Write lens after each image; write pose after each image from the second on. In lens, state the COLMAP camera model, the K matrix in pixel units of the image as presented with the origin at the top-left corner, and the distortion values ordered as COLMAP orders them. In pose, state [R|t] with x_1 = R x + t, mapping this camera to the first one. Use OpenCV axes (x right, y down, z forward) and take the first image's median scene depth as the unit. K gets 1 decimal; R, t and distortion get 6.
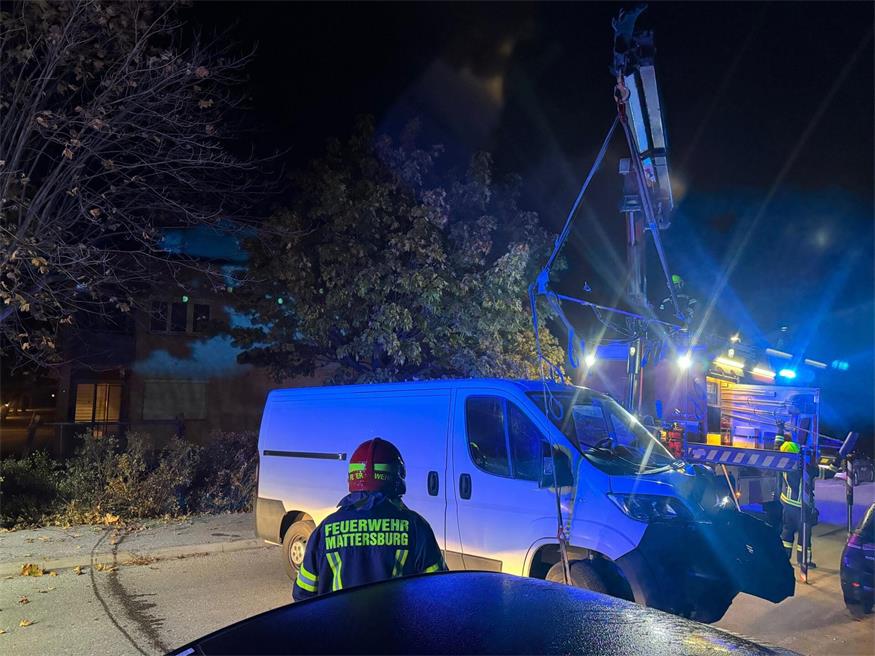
lens RADIAL K [[677.8, 0, 437.5], [0, 677.8, 328.0], [0, 0, 1]] dist [0.110273, 0.000090]
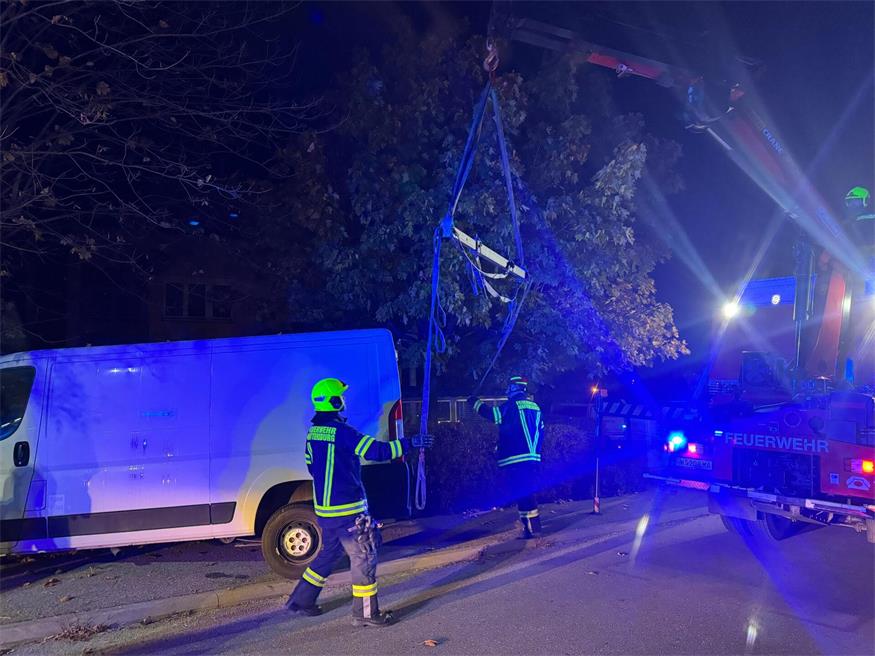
lens RADIAL K [[697.6, 0, 424.2], [0, 697.6, 332.6], [0, 0, 1]] dist [0.105723, -0.003641]
pose [[0.997341, -0.039927, -0.060970, -0.052956], [0.040339, 0.999171, 0.005543, 0.055120], [0.060698, -0.007987, 0.998124, 0.245611]]
